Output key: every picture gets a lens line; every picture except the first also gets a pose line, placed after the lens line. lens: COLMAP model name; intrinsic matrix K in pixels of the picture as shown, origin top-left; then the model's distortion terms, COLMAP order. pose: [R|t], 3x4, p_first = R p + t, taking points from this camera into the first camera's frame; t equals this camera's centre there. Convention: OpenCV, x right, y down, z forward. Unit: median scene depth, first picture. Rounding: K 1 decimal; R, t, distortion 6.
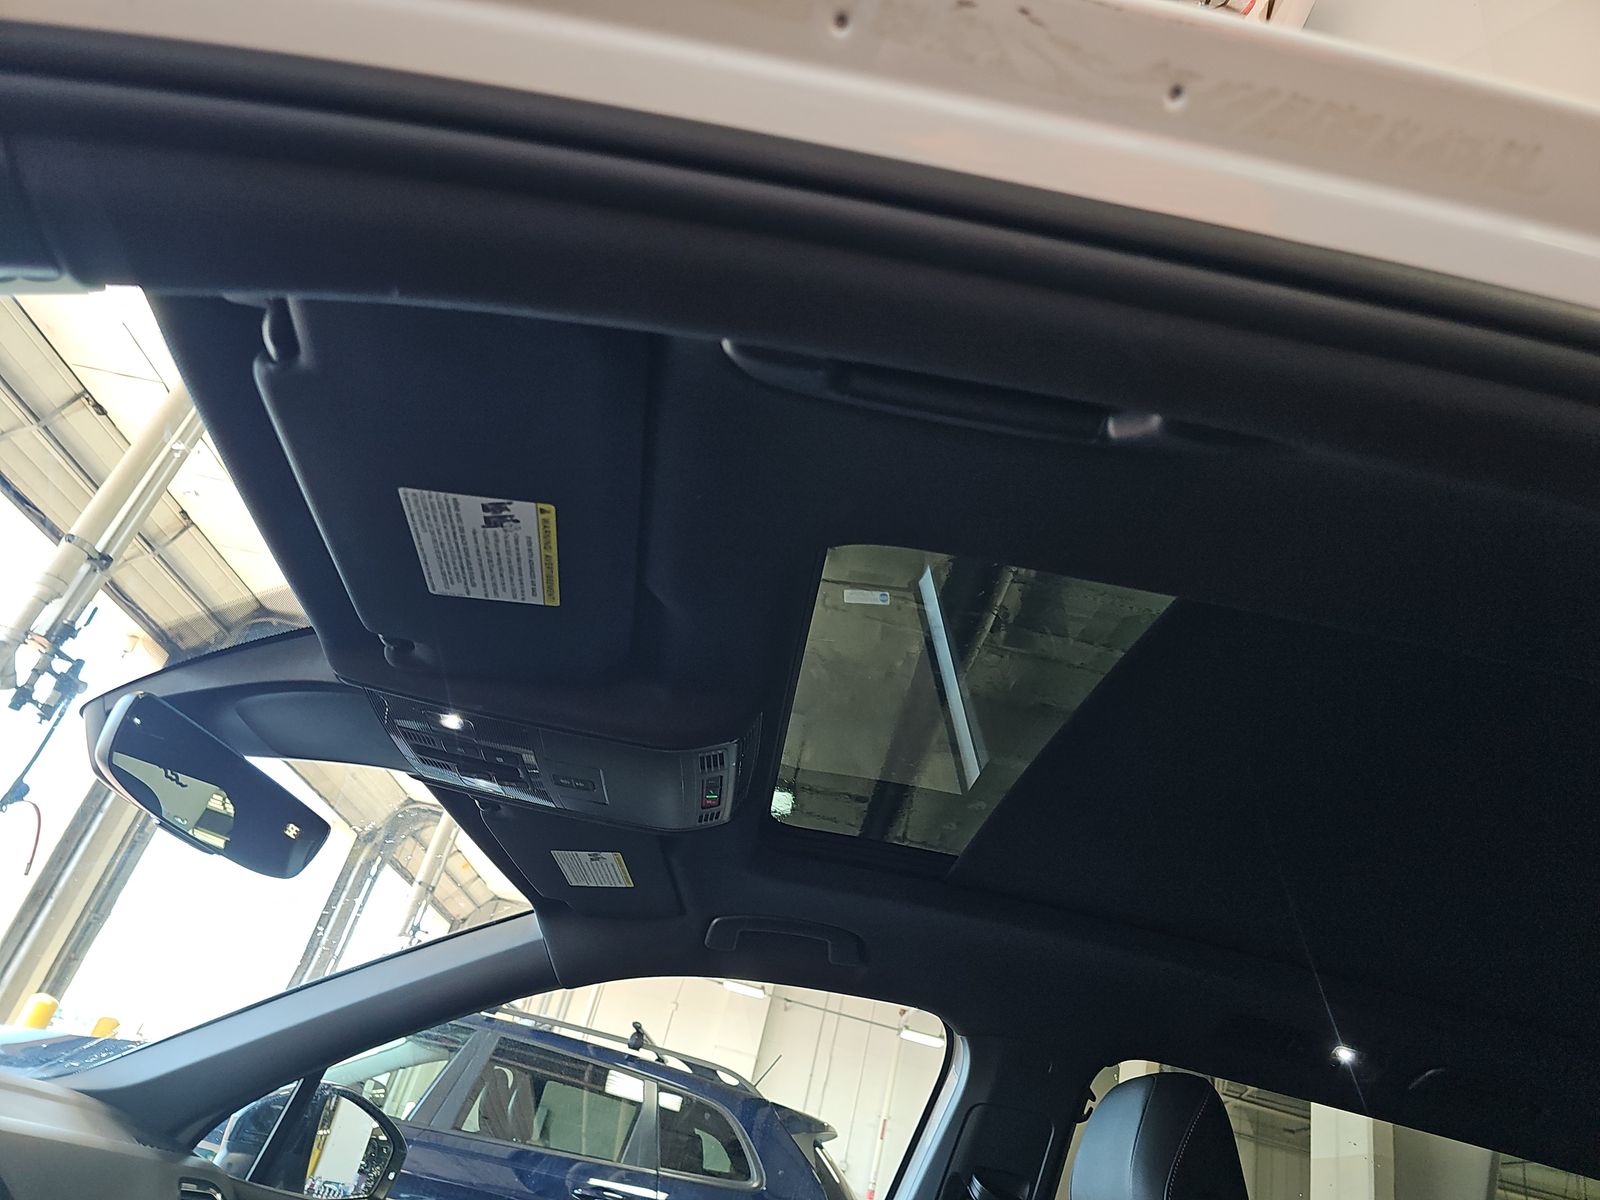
lens RADIAL K [[1063.1, 0, 800.0], [0, 1063.1, 600.0], [0, 0, 1]] dist [0.066859, -0.100225]
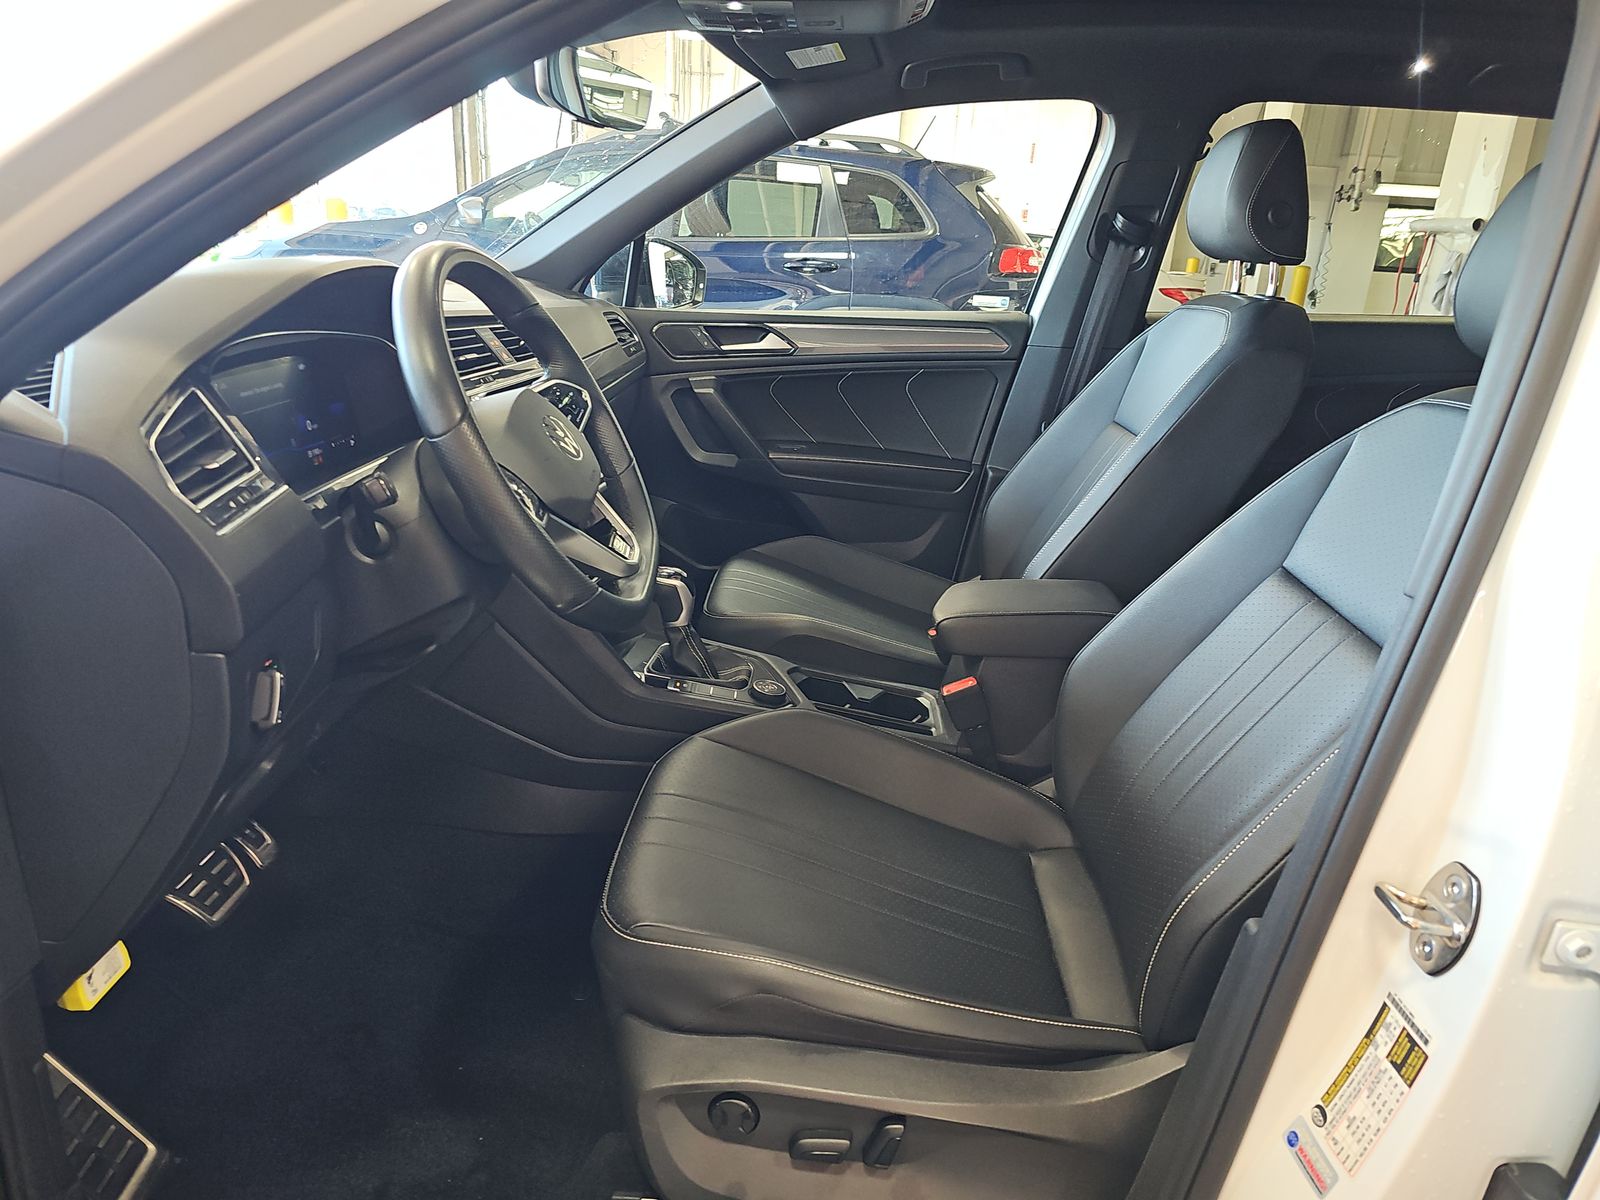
lens RADIAL K [[1063.1, 0, 800.0], [0, 1063.1, 600.0], [0, 0, 1]] dist [0.066859, -0.100225]
pose [[0.975512, -0.120804, -0.183803, -0.038541], [0.217194, 0.660918, 0.718341, -0.187469], [0.034700, -0.740671, 0.670971, -0.271642]]
